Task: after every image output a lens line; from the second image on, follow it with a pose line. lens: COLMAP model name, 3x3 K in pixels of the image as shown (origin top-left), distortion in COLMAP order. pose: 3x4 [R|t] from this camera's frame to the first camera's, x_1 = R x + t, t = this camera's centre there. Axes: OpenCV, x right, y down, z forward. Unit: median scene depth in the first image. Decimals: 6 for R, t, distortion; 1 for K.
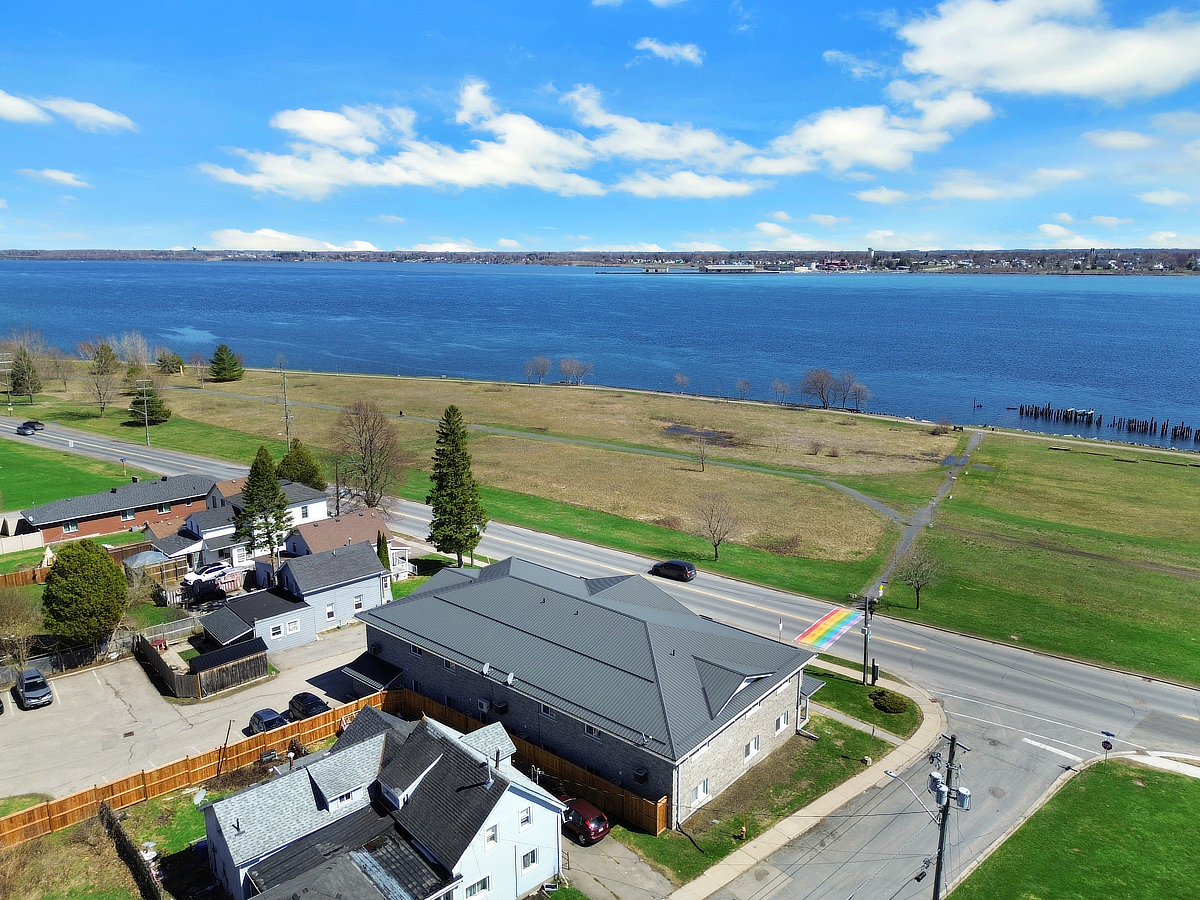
lens RADIAL K [[848.2, 0, 600.0], [0, 848.2, 450.0], [0, 0, 1]] dist [0.062459, -0.056607]
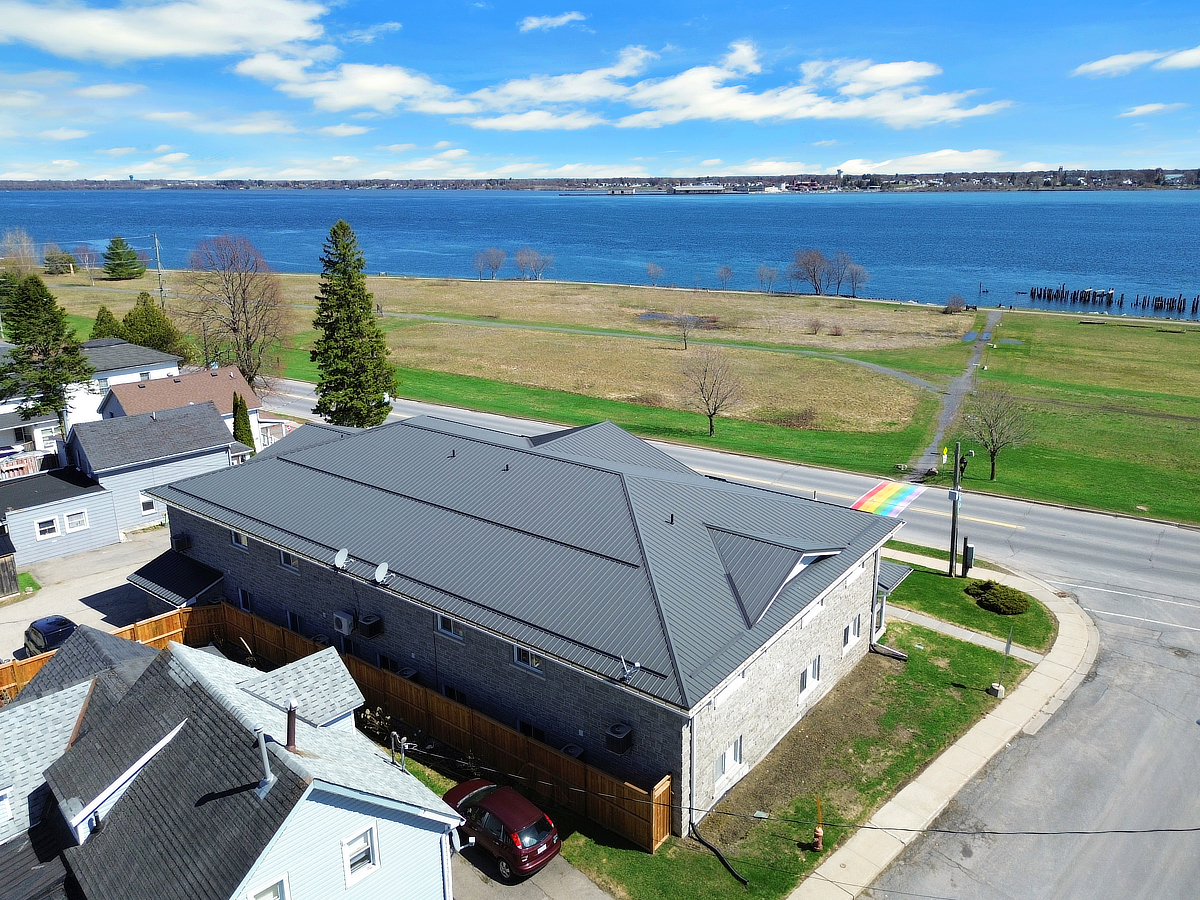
lens RADIAL K [[848.2, 0, 600.0], [0, 848.2, 450.0], [0, 0, 1]] dist [0.062459, -0.056607]
pose [[0.999022, -0.029820, 0.032661, 0.013389], [0.027309, 0.996825, 0.074797, 0.090448], [-0.034788, -0.073832, 0.996664, 0.268534]]
